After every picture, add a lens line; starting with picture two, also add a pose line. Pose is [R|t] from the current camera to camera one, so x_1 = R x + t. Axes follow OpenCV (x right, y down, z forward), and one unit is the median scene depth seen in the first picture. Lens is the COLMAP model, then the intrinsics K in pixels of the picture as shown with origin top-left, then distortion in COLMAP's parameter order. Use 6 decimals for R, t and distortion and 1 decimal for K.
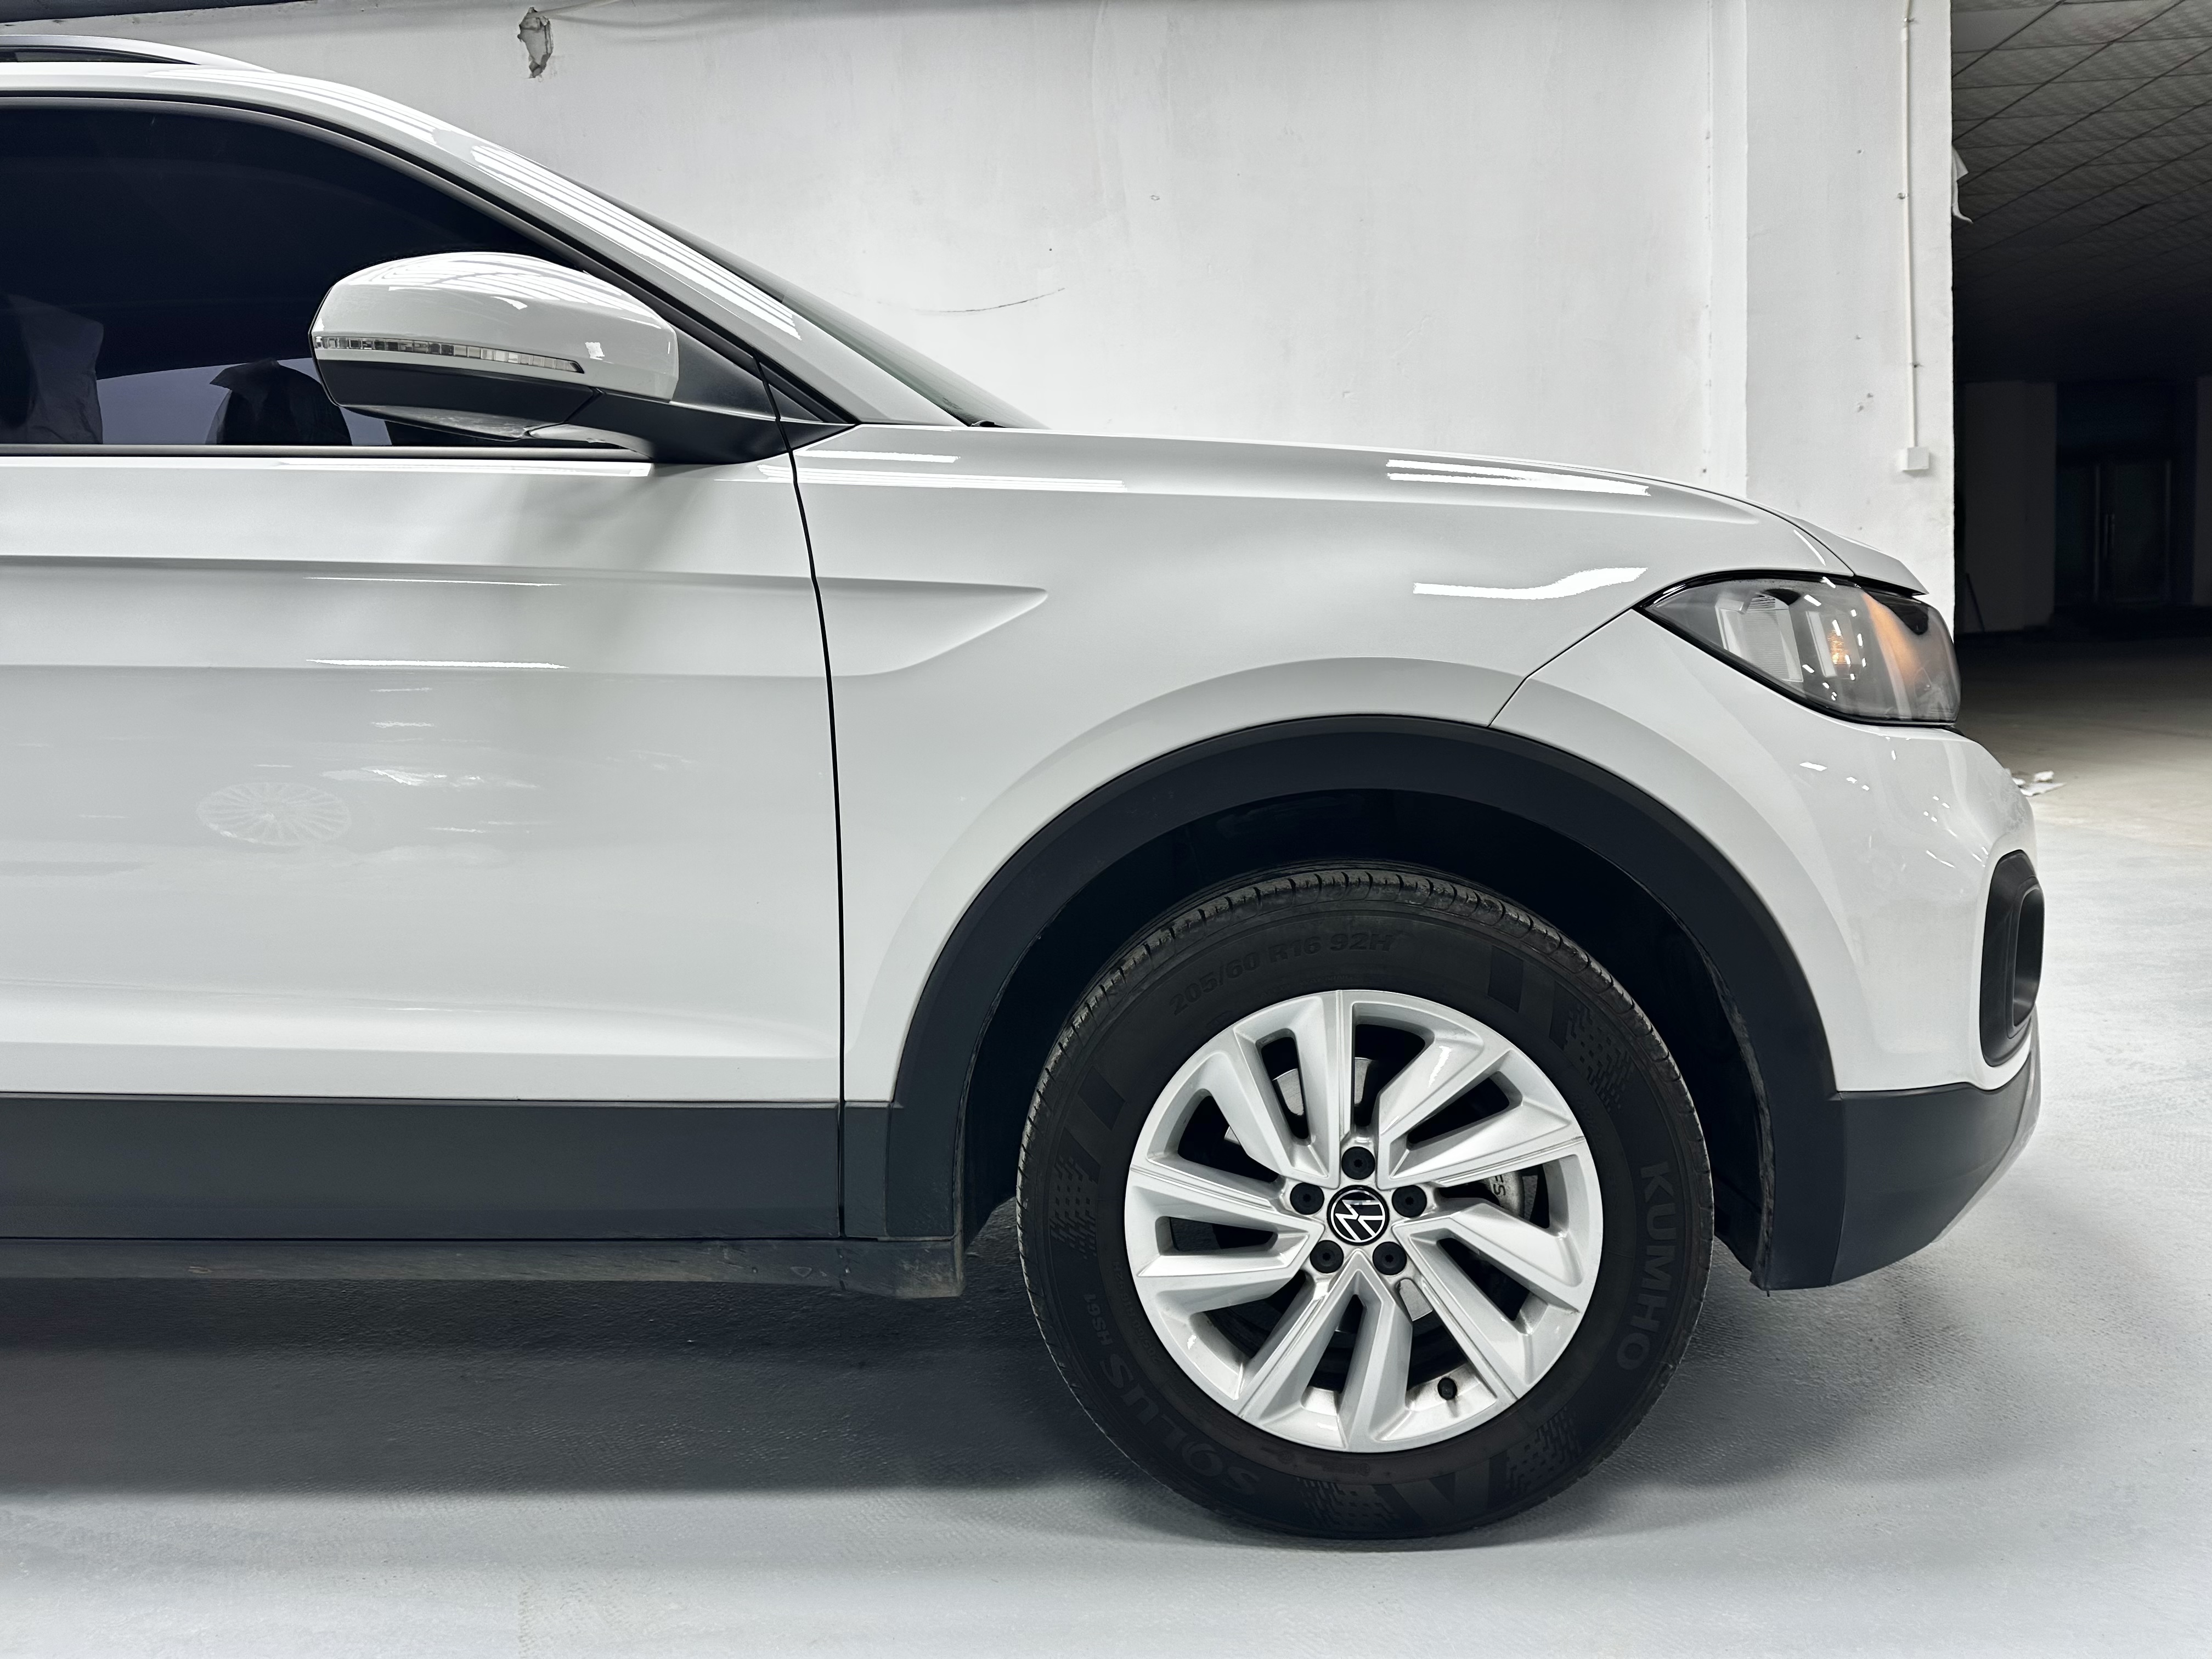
lens RADIAL K [[1545.2, 0, 1106.0], [0, 1545.2, 829.5], [0, 0, 1]] dist [0.037694, -0.053943]
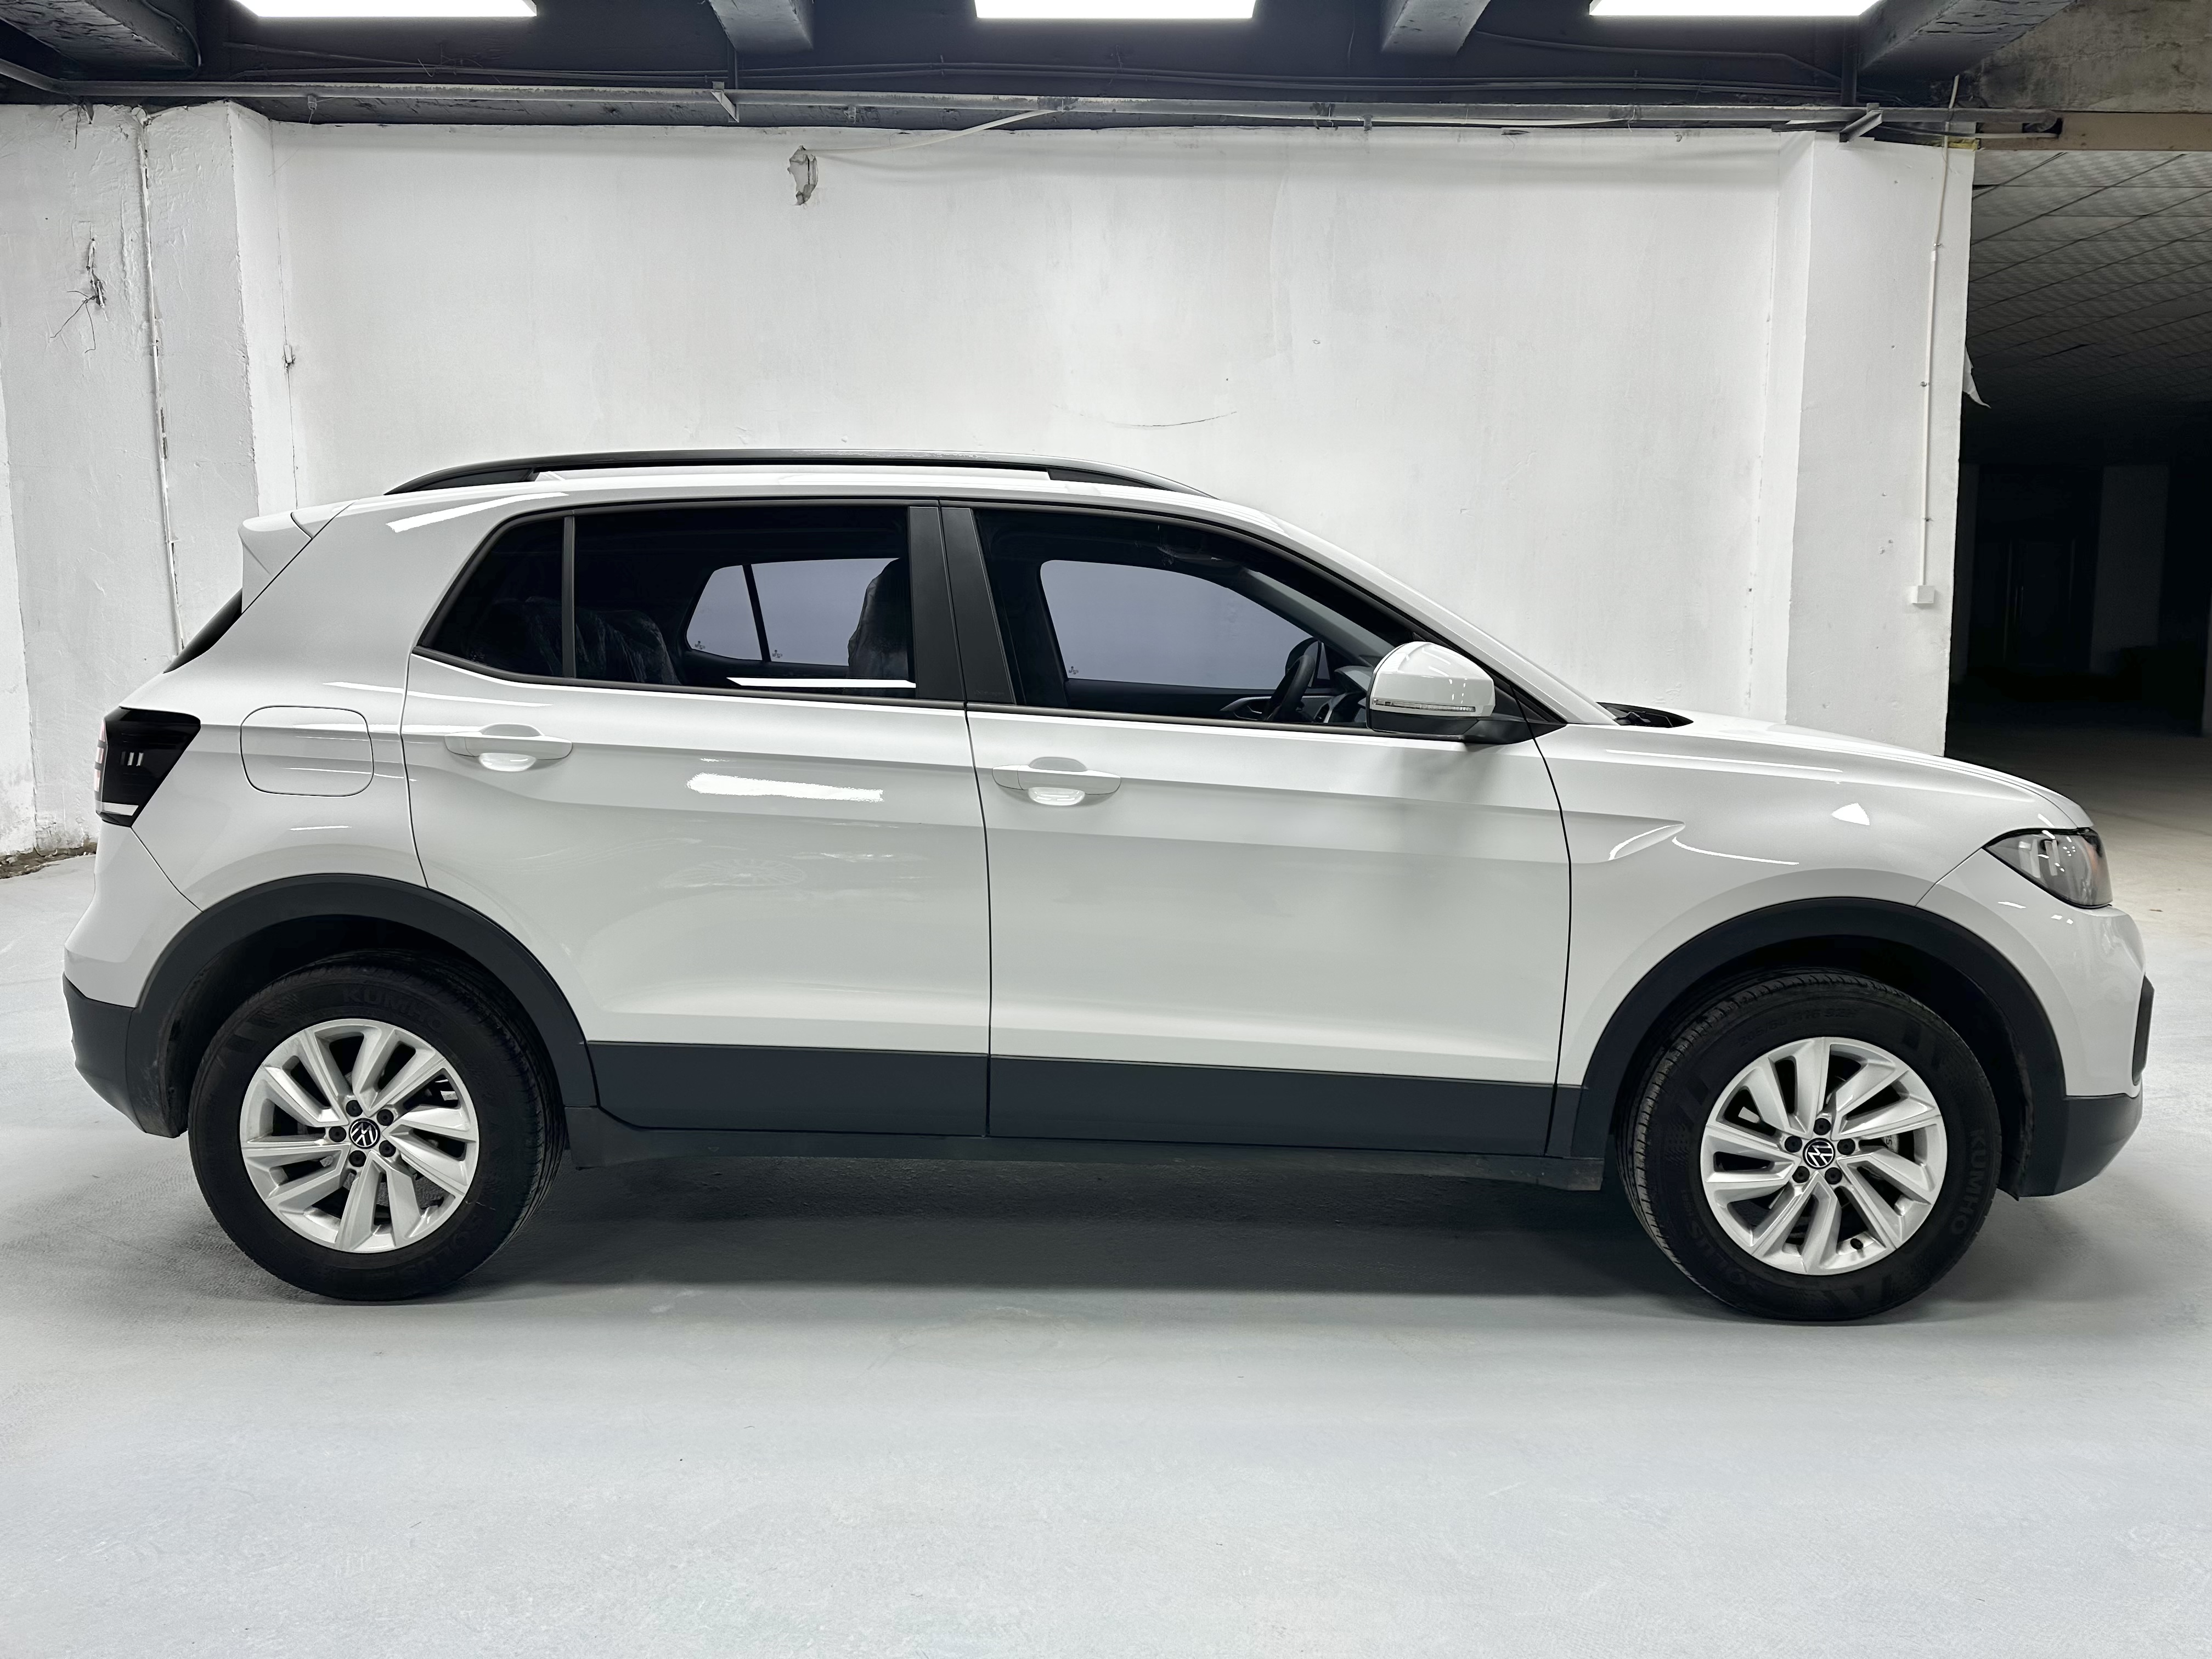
lens RADIAL K [[1543.0, 0, 1106.0], [0, 1543.0, 829.5], [0, 0, 1]] dist [0.072248, -0.109200]
pose [[0.997109, 0.042494, 0.062999, -0.855997], [-0.042880, 0.999069, 0.004789, -0.122774], [-0.062737, -0.007477, 0.998002, -0.871113]]
